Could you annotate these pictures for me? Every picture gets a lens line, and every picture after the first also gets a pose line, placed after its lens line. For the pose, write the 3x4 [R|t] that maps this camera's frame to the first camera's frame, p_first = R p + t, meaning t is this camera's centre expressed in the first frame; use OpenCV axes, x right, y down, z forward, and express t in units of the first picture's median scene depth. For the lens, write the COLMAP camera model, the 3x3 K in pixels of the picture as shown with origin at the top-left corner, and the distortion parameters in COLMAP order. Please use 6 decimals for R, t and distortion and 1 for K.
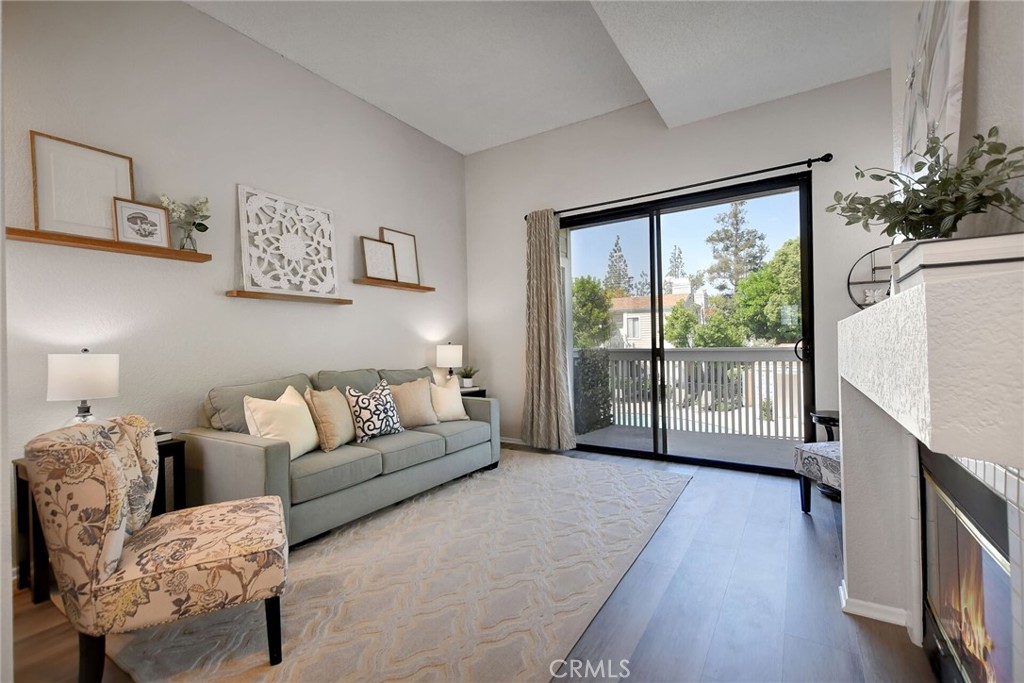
lens RADIAL K [[449.0, 0, 512.0], [0, 449.0, 341.5], [0, 0, 1]] dist [-0.000367, -0.000374]
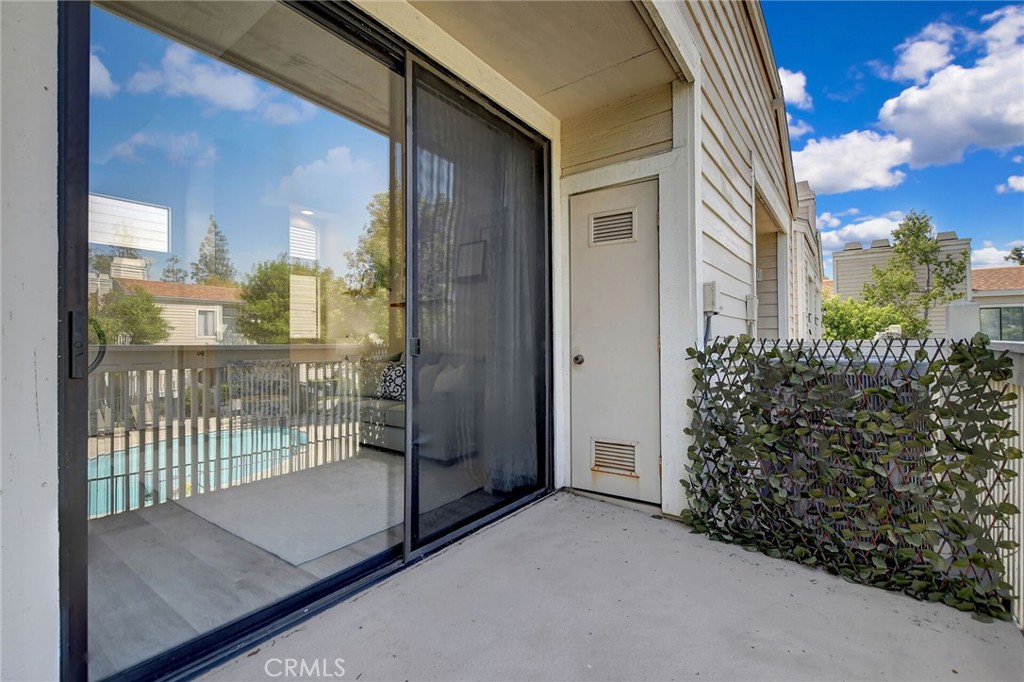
lens RADIAL K [[449.0, 0, 512.0], [0, 449.0, 341.0], [0, 0, 1]] dist [-0.000367, -0.000374]
pose [[-0.069703, 0.014839, -0.997457, 1.094438], [0.013603, 0.999811, 0.013924, 0.016922], [0.997475, -0.012598, -0.069892, 1.517993]]
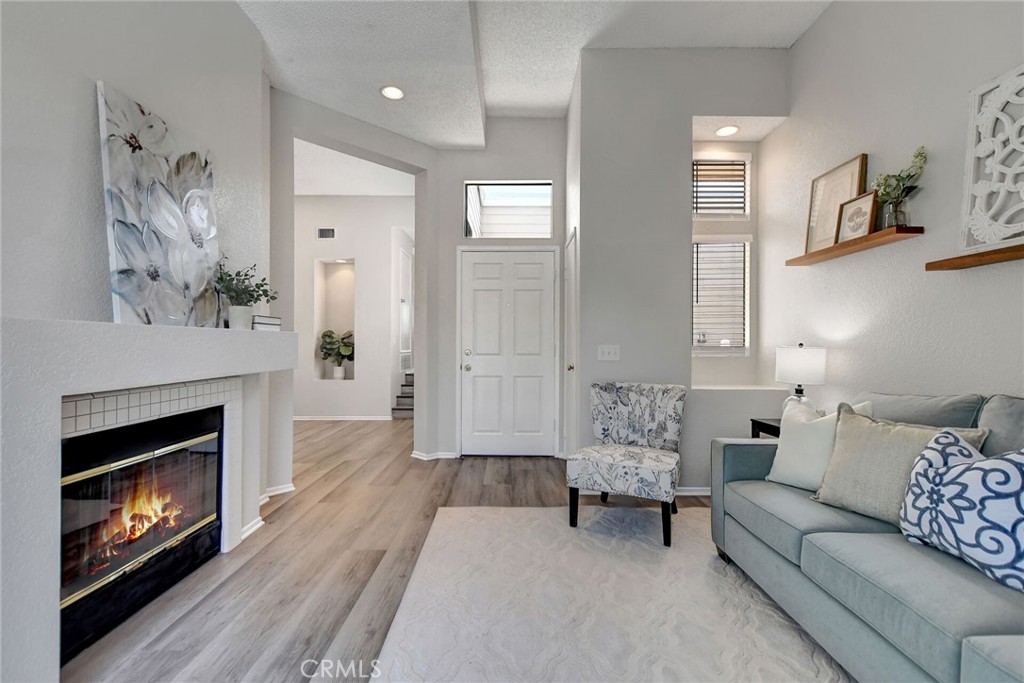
lens RADIAL K [[449.0, 0, 512.0], [0, 449.0, 341.5], [0, 0, 1]] dist [-0.000367, -0.000374]
pose [[-0.839084, 0.012103, -0.543867, 0.297075], [0.014264, 0.999898, 0.000245, -0.000513], [0.543815, -0.007552, -0.839171, 1.163180]]
